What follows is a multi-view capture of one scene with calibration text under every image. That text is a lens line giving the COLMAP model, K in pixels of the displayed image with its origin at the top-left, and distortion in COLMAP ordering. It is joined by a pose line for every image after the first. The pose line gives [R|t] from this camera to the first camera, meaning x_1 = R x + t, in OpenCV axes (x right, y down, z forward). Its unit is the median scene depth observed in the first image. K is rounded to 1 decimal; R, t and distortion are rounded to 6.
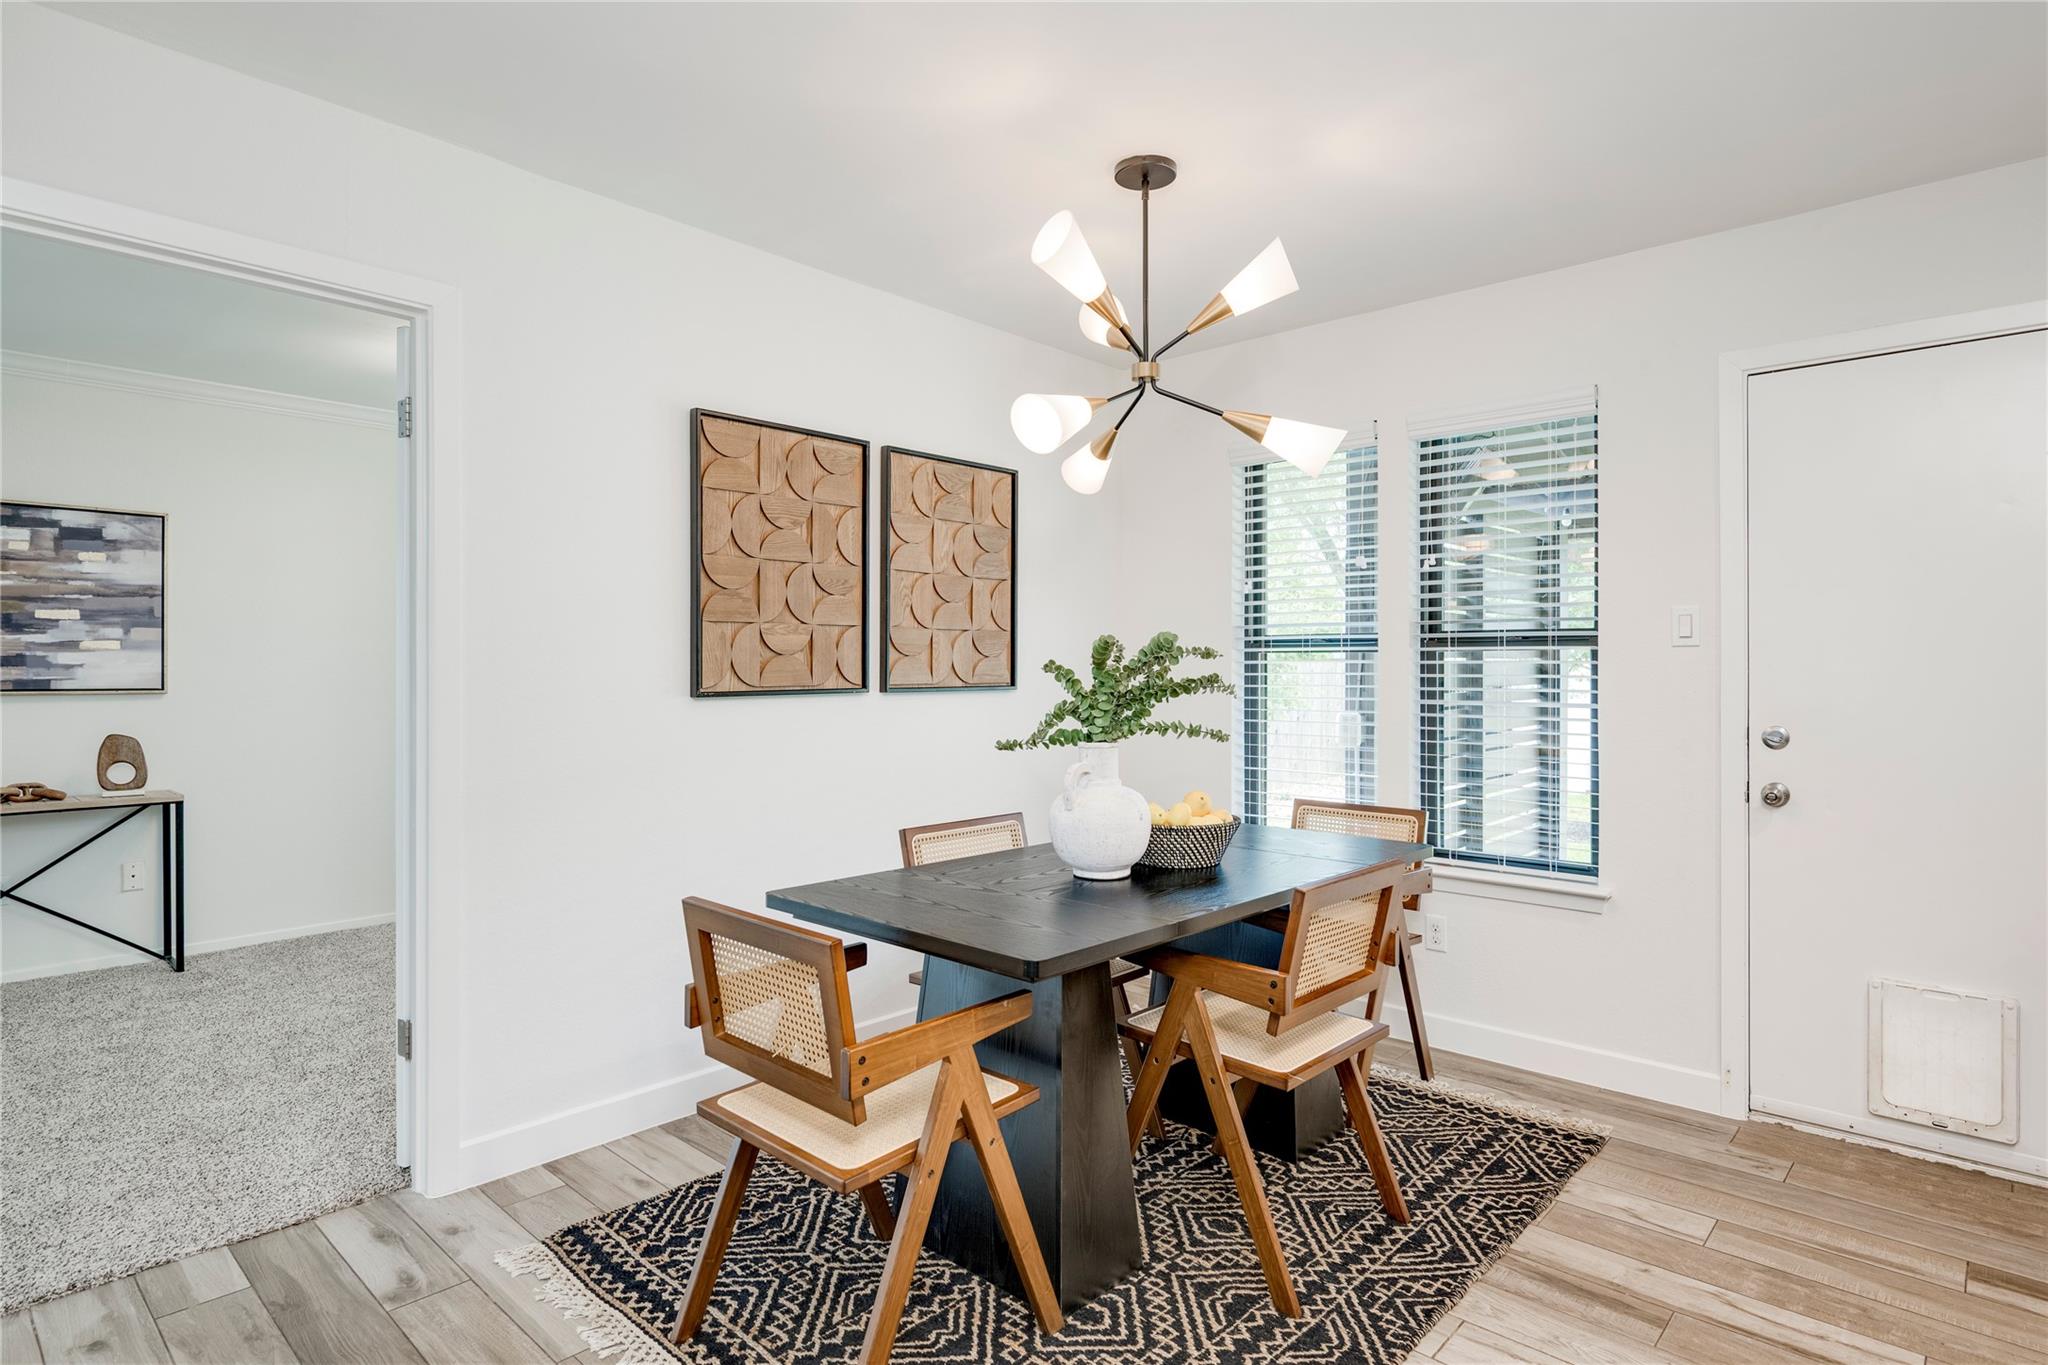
lens RADIAL K [[1079.9, 0, 1074.3], [0, 1079.9, 678.8], [0, 0, 1]] dist [-0.001440, -0.000477]
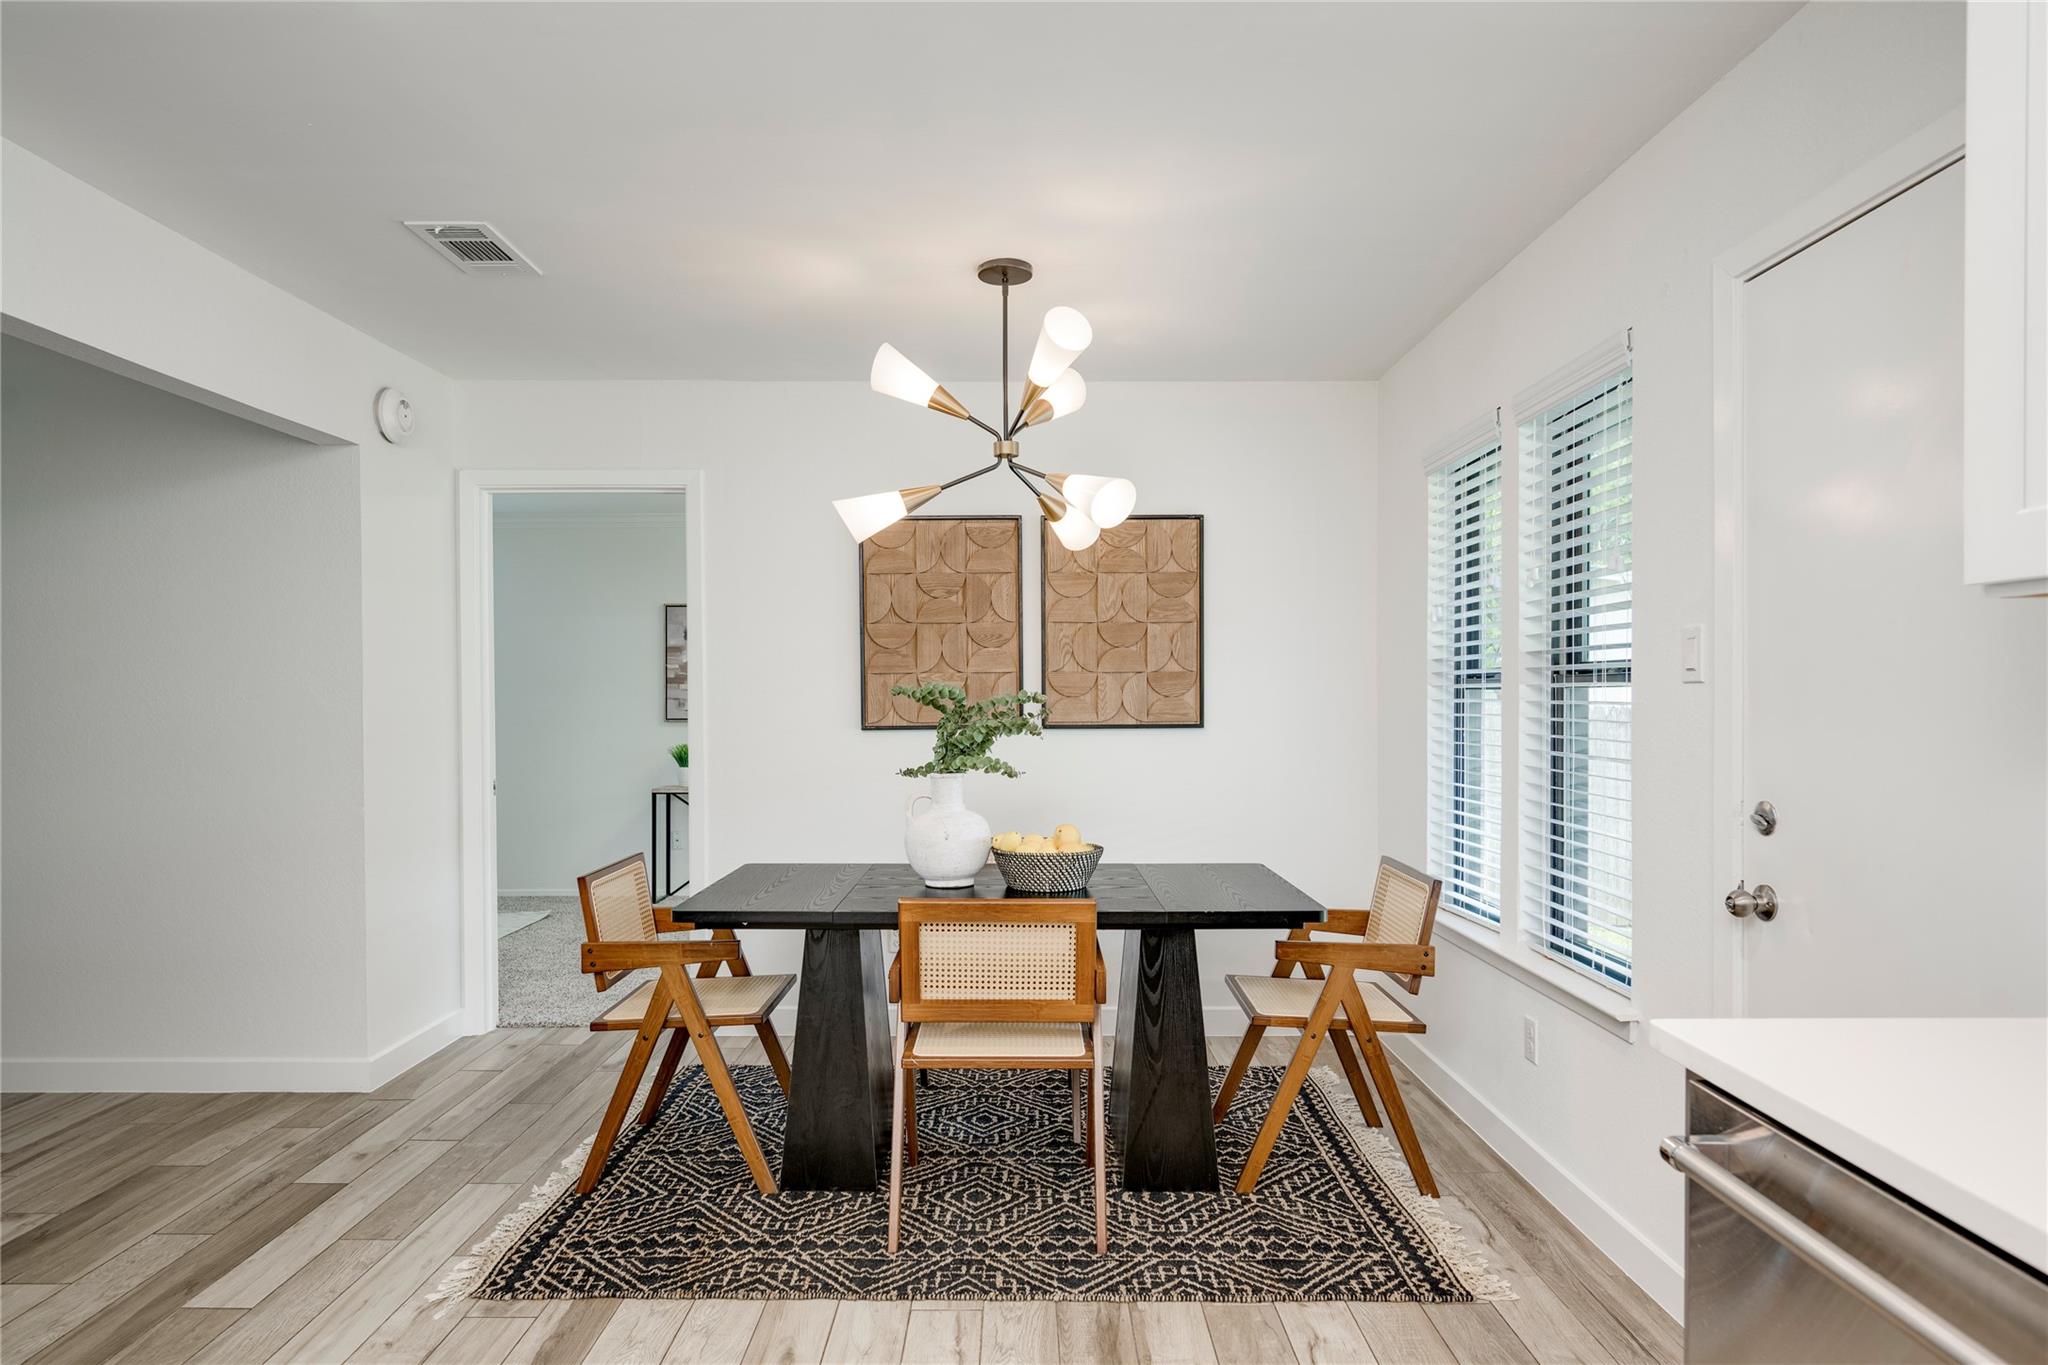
lens RADIAL K [[1176.7, 0, 1020.5], [0, 1176.7, 724.8], [0, 0, 1]] dist [0.004863, 0.000485]
pose [[0.664169, 0.013287, -0.747464, 0.816358], [-0.002330, 0.999874, 0.015704, -0.011956], [0.747578, -0.008688, 0.664117, 0.152467]]
